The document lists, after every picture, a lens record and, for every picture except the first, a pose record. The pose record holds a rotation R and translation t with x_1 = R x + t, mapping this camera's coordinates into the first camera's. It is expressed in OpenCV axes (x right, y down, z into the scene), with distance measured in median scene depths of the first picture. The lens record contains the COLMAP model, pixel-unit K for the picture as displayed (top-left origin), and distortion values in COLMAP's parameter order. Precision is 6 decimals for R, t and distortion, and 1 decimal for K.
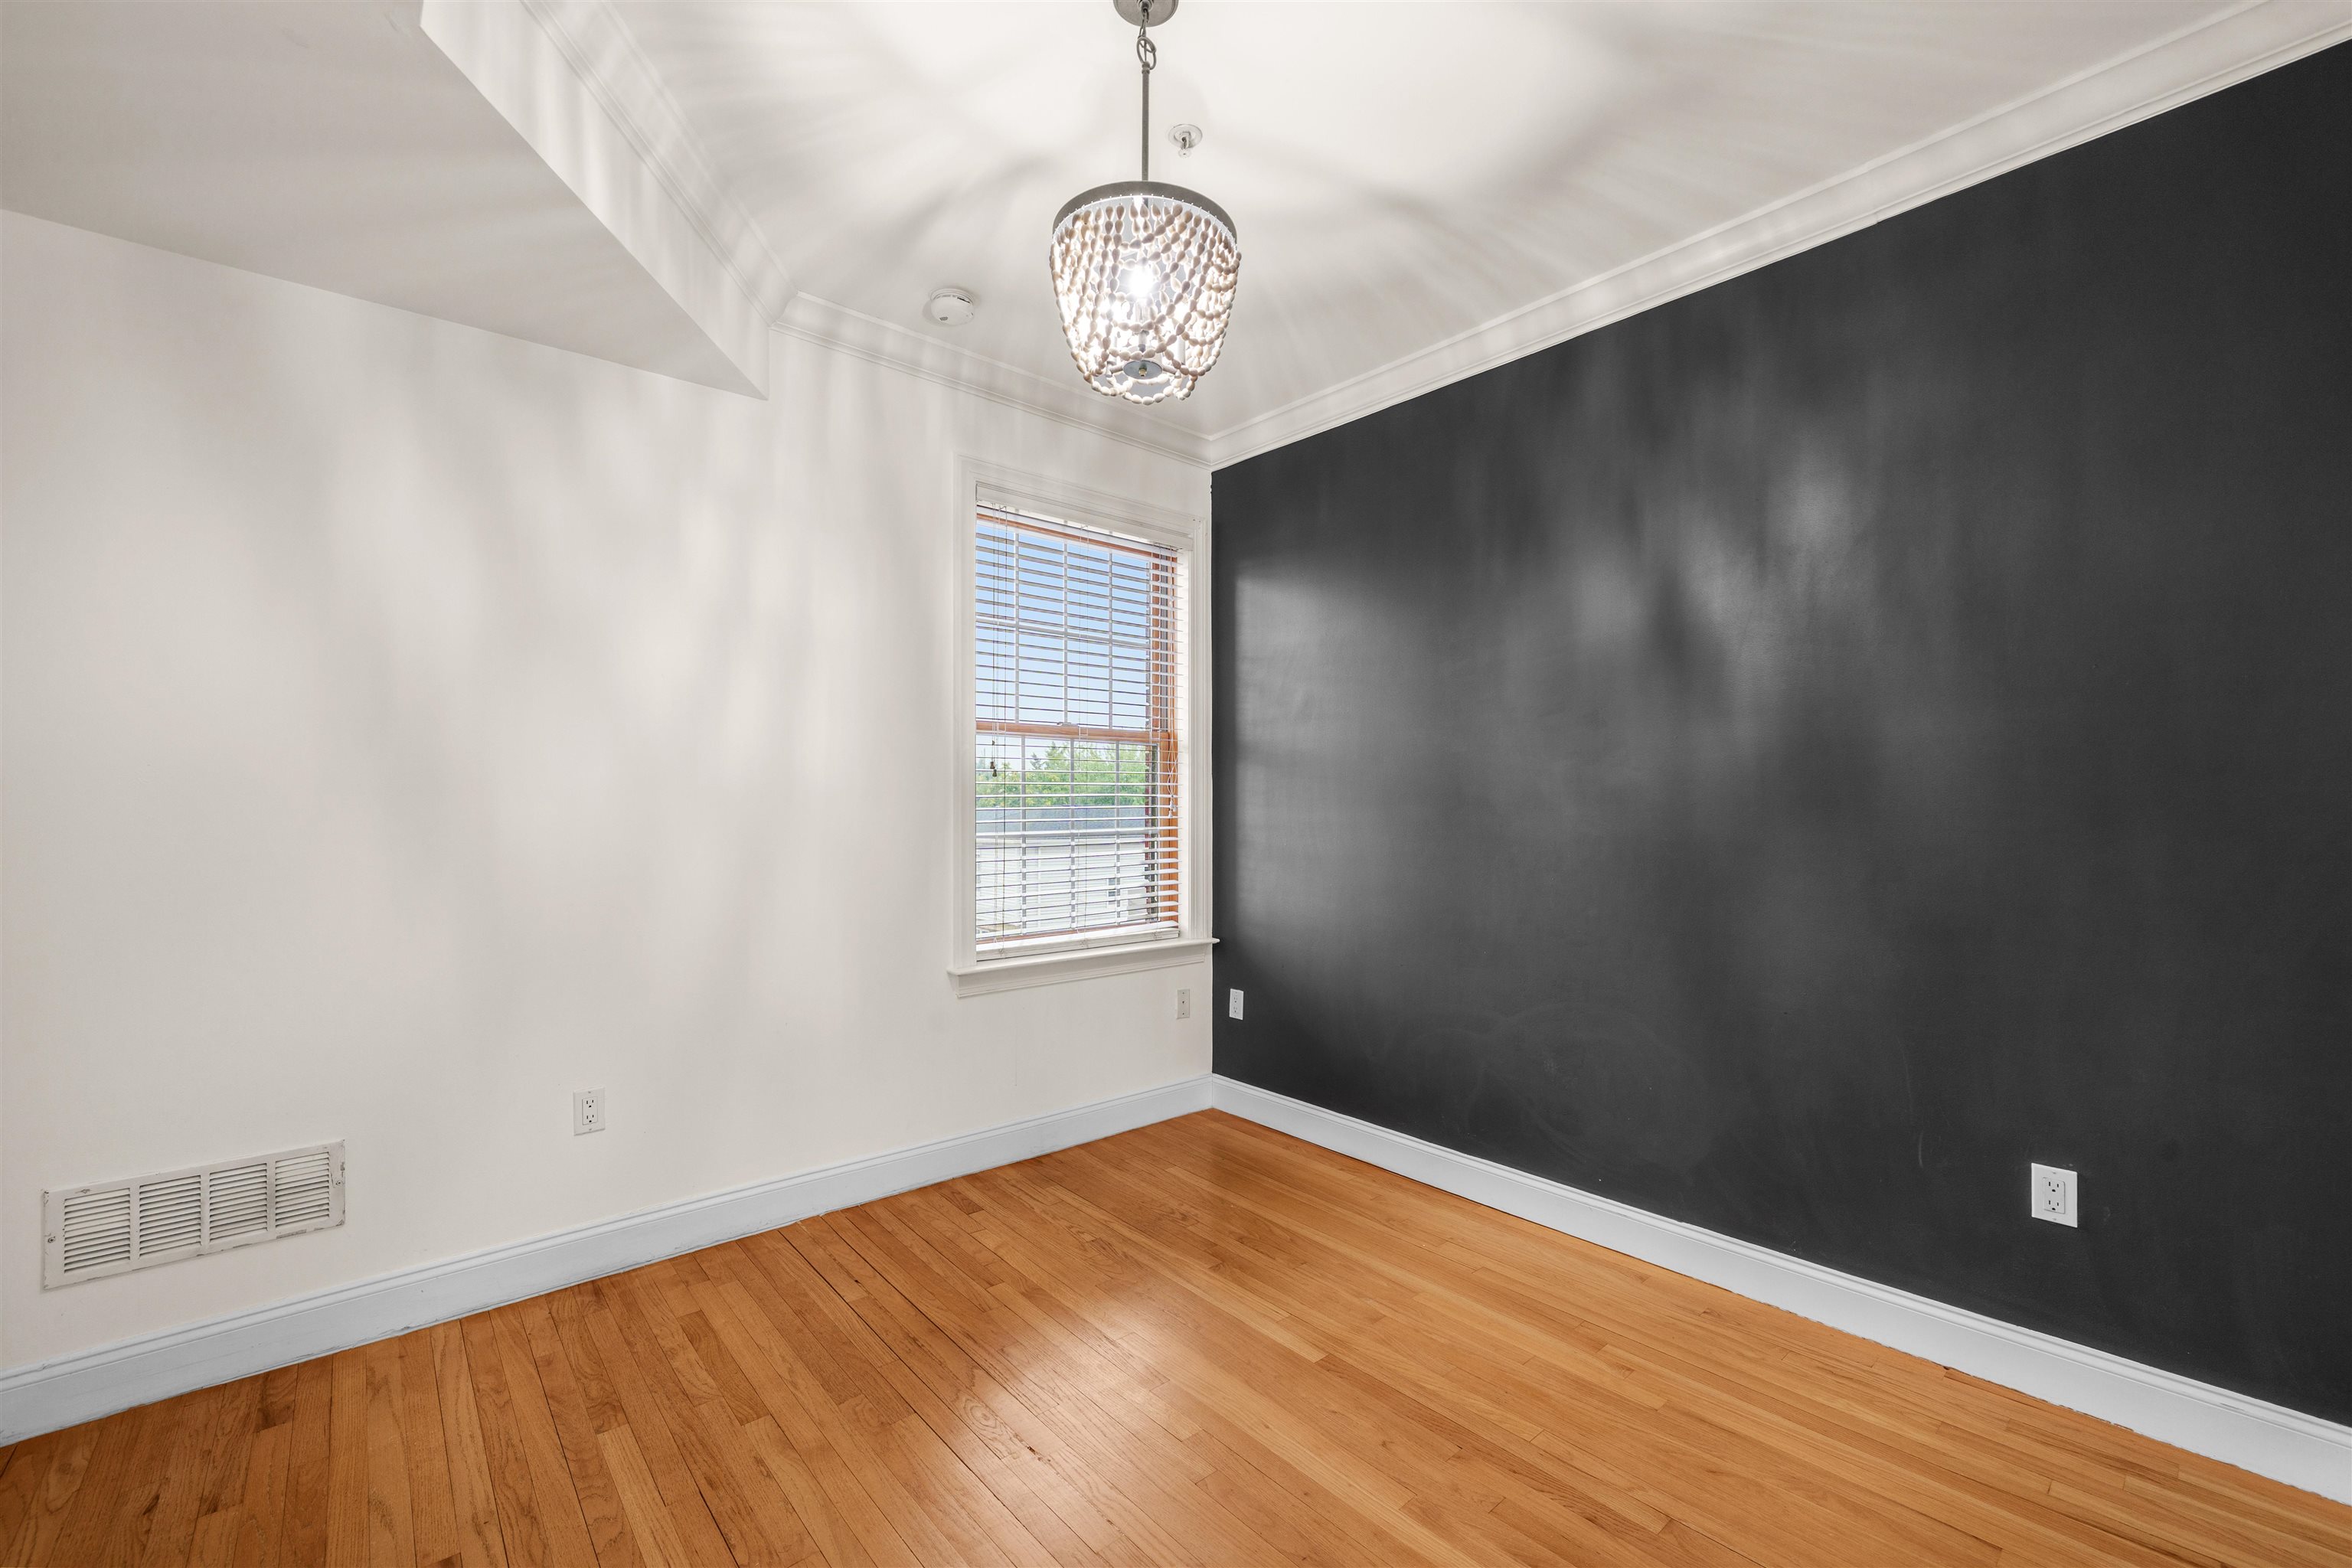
lens RADIAL K [[953.5, 0, 1165.6], [0, 953.5, 787.0], [0, 0, 1]] dist [-0.001312, 0.000009]
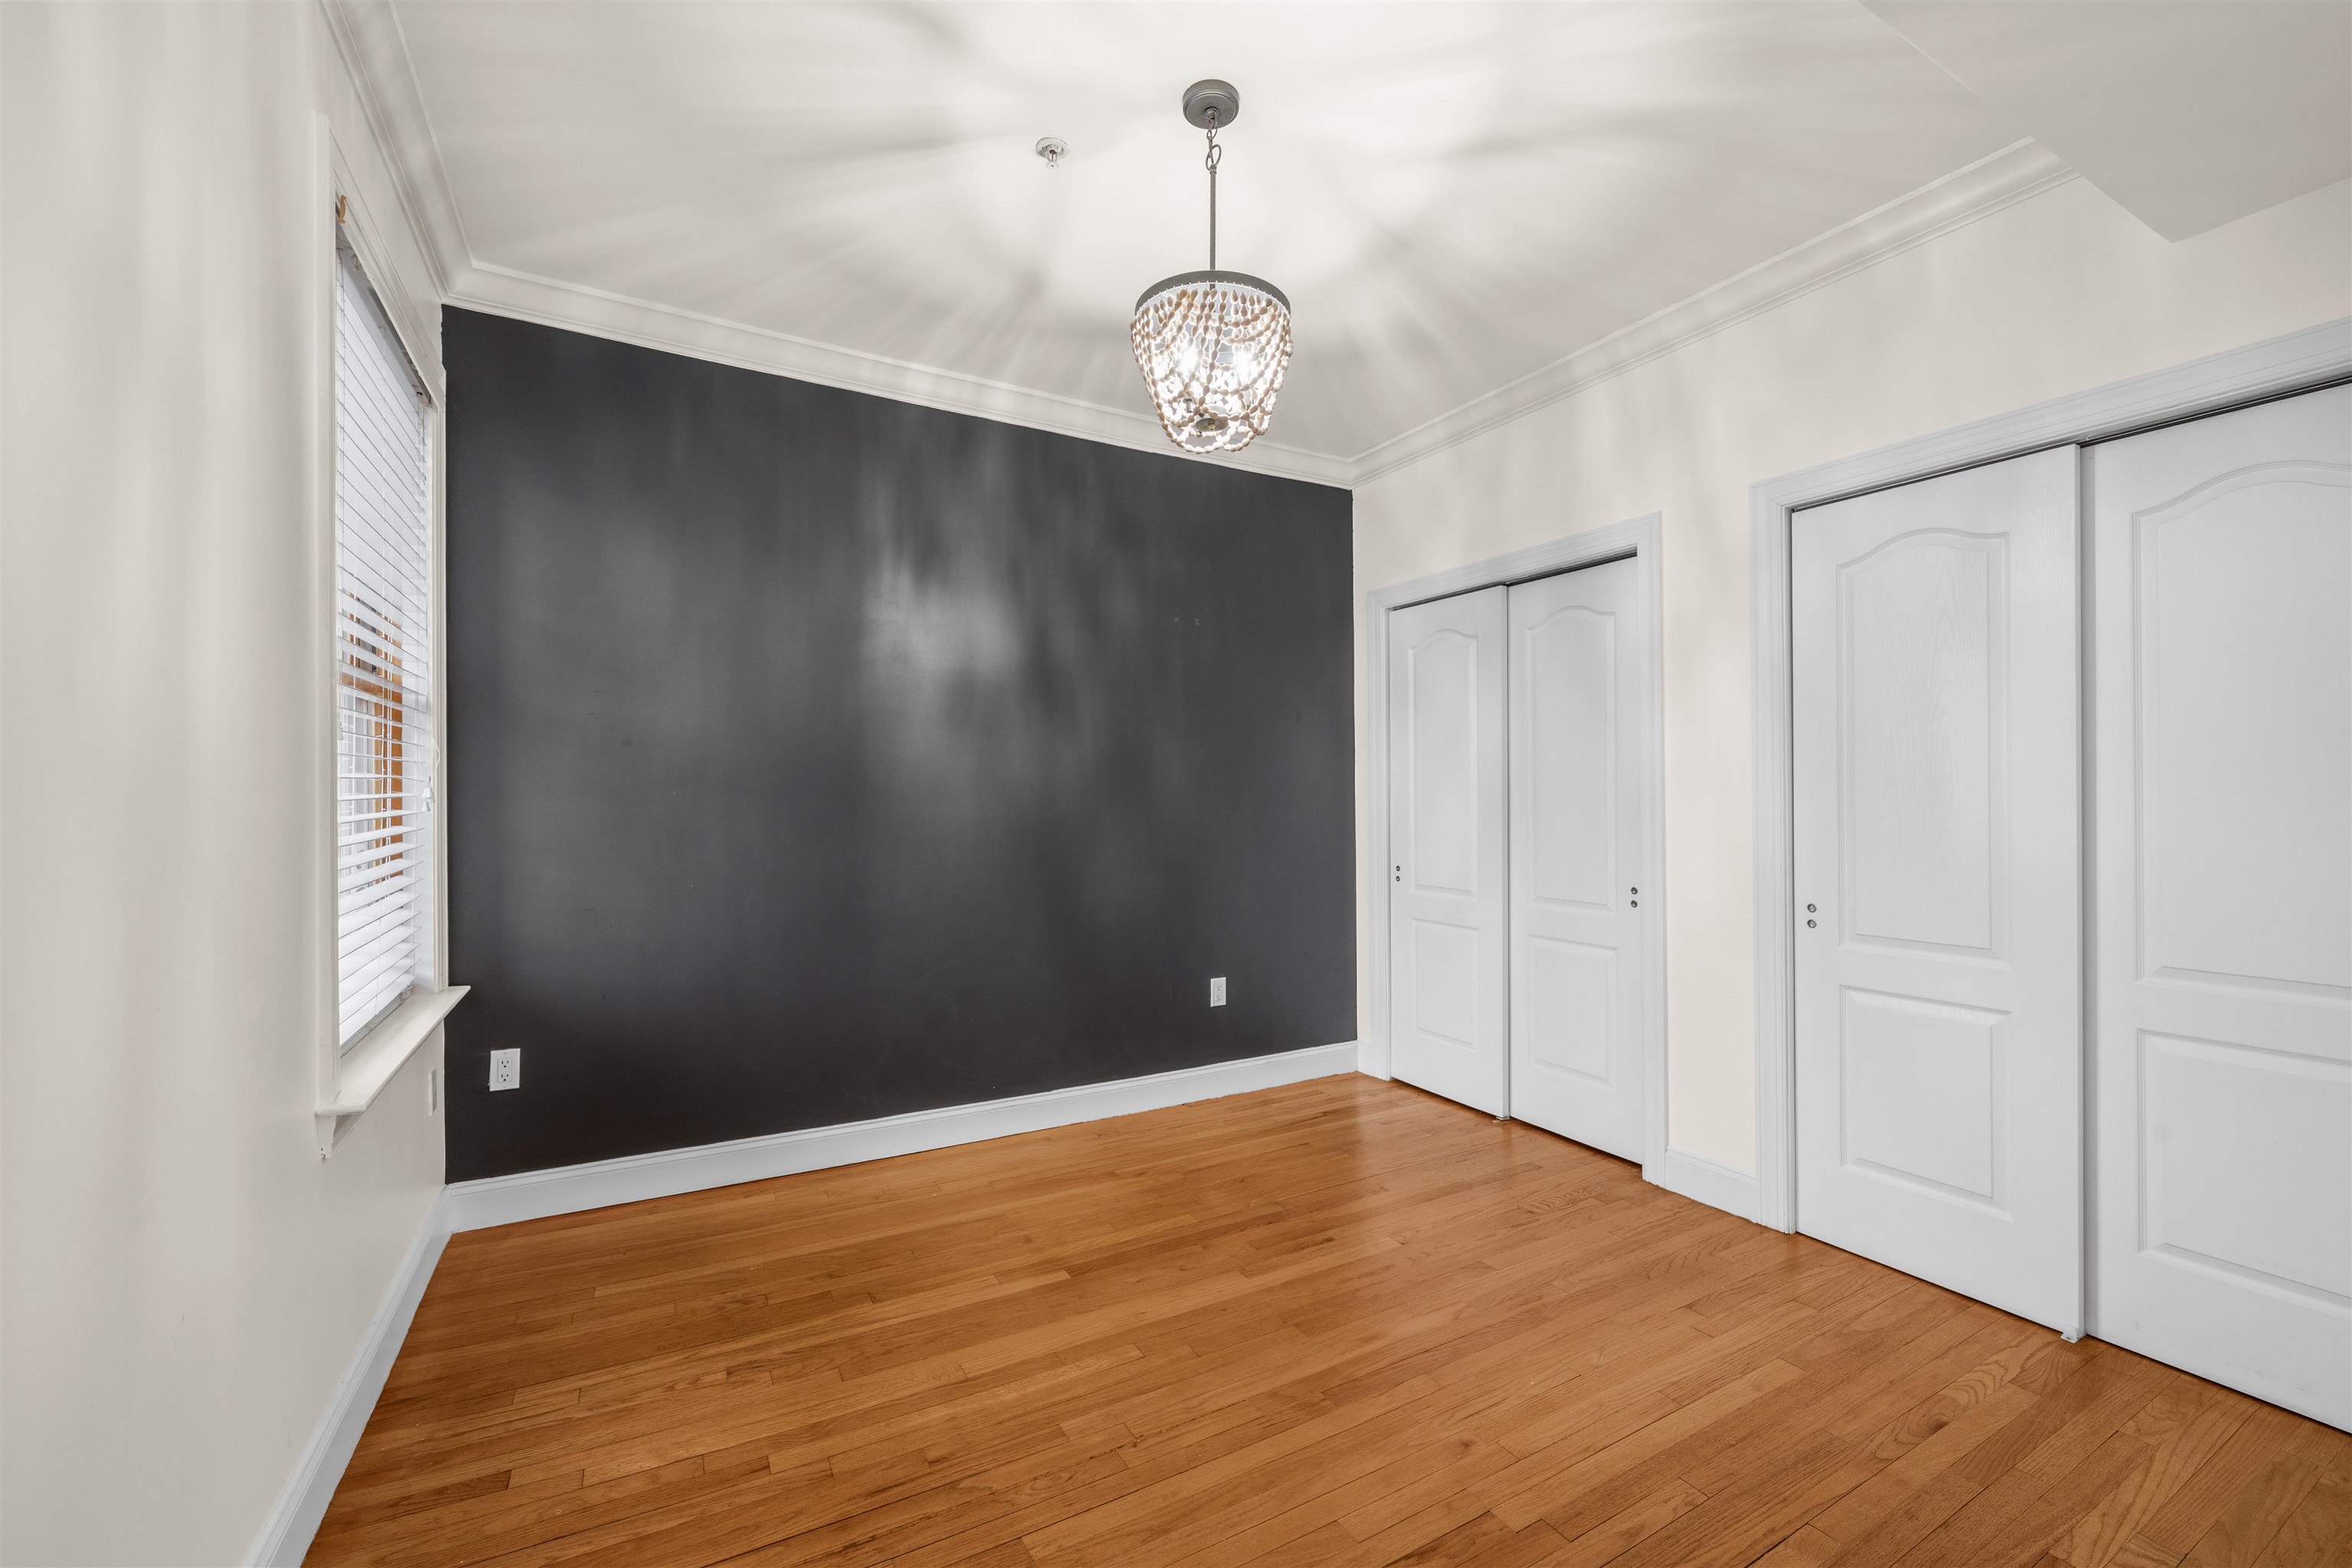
lens RADIAL K [[953.5, 0, 1165.6], [0, 953.5, 787.0], [0, 0, 1]] dist [-0.001312, 0.000009]
pose [[0.201076, 0.006300, 0.979555, -0.748184], [-0.022628, 0.999742, -0.001785, 0.003959], [-0.979314, -0.021807, 0.201167, 0.516821]]
